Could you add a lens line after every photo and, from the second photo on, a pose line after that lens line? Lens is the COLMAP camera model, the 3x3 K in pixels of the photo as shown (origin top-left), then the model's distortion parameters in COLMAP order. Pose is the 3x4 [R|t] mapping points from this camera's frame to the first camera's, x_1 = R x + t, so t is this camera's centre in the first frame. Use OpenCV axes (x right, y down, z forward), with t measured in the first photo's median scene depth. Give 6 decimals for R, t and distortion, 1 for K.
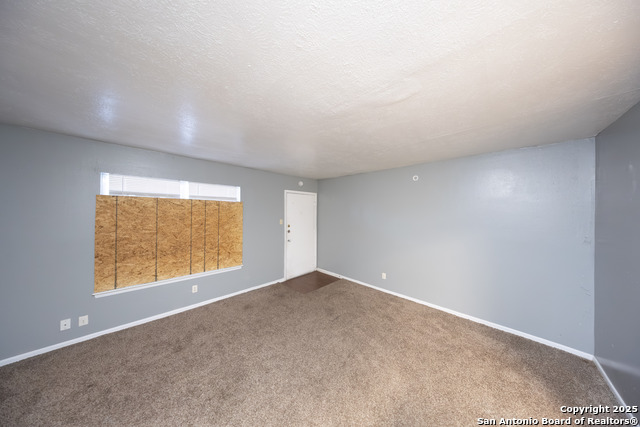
lens RADIAL K [[187.0, 0, 318.3], [0, 187.0, 214.1], [0, 0, 1]] dist [0.001098, 0.000143]
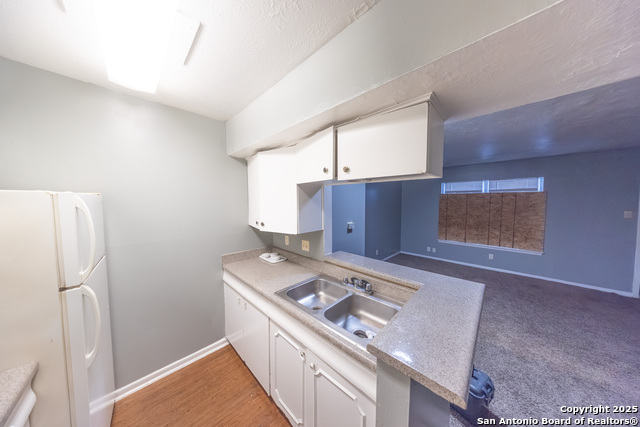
lens RADIAL K [[187.0, 0, 322.3], [0, 187.0, 210.9], [0, 0, 1]] dist [0.001098, 0.000143]
pose [[0.021485, 0.039320, -0.998996, 0.688655], [-0.010489, 0.999180, 0.039101, 0.016076], [0.999714, 0.009639, 0.021879, -0.290488]]
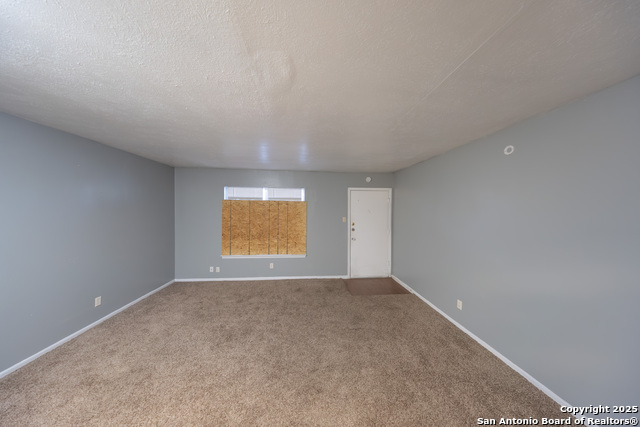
lens RADIAL K [[187.0, 0, 319.1], [0, 187.0, 211.9], [0, 0, 1]] dist [0.001098, 0.000143]
pose [[0.761241, 0.007122, -0.648430, 0.476982], [-0.009975, 0.999950, -0.000727, 0.003272], [0.648392, 0.007022, 0.761274, 0.182695]]
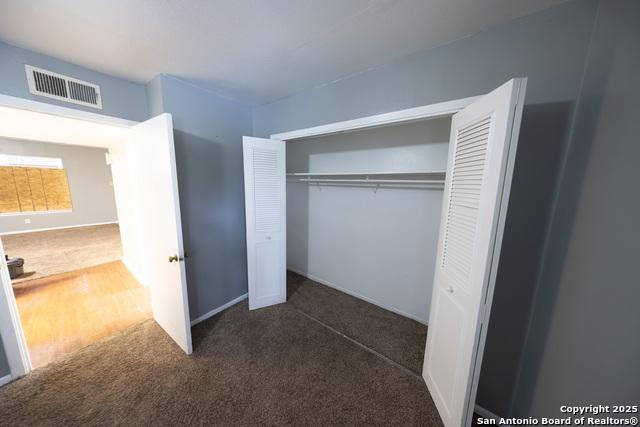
lens RADIAL K [[187.0, 0, 321.7], [0, 187.0, 212.3], [0, 0, 1]] dist [0.001098, 0.000143]
pose [[0.986547, -0.007680, 0.163299, 1.629409], [-0.016007, 0.989558, 0.143243, 0.038786], [-0.162694, -0.143930, 0.976122, -1.031836]]
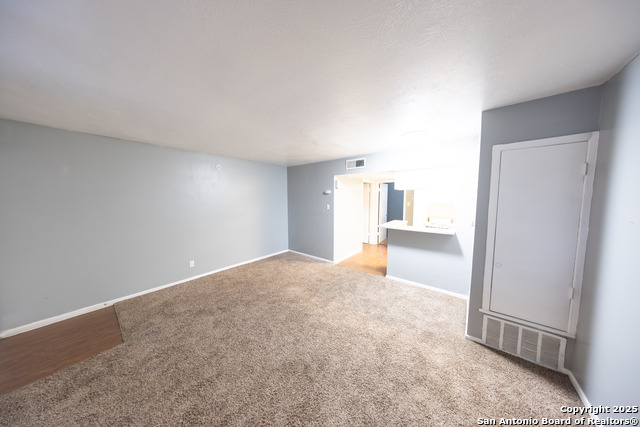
lens RADIAL K [[187.0, 0, 322.1], [0, 187.0, 210.7], [0, 0, 1]] dist [0.001098, 0.000143]
pose [[-0.103781, -0.088664, 0.990640, -0.768898], [0.018348, 0.995678, 0.091037, -0.017602], [-0.994431, 0.027625, -0.101706, 0.507236]]
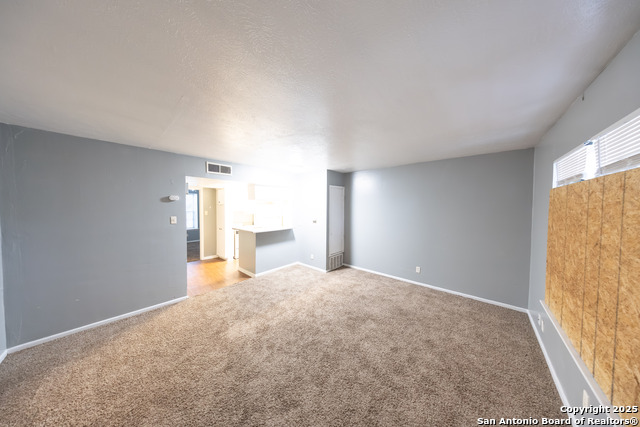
lens RADIAL K [[187.0, 0, 319.2], [0, 187.0, 211.3], [0, 0, 1]] dist [0.001098, 0.000143]
pose [[-0.998049, -0.016469, -0.060231, -0.053638], [-0.018929, 0.999000, 0.040498, -0.014820], [0.059504, 0.041560, -0.997363, 1.326967]]
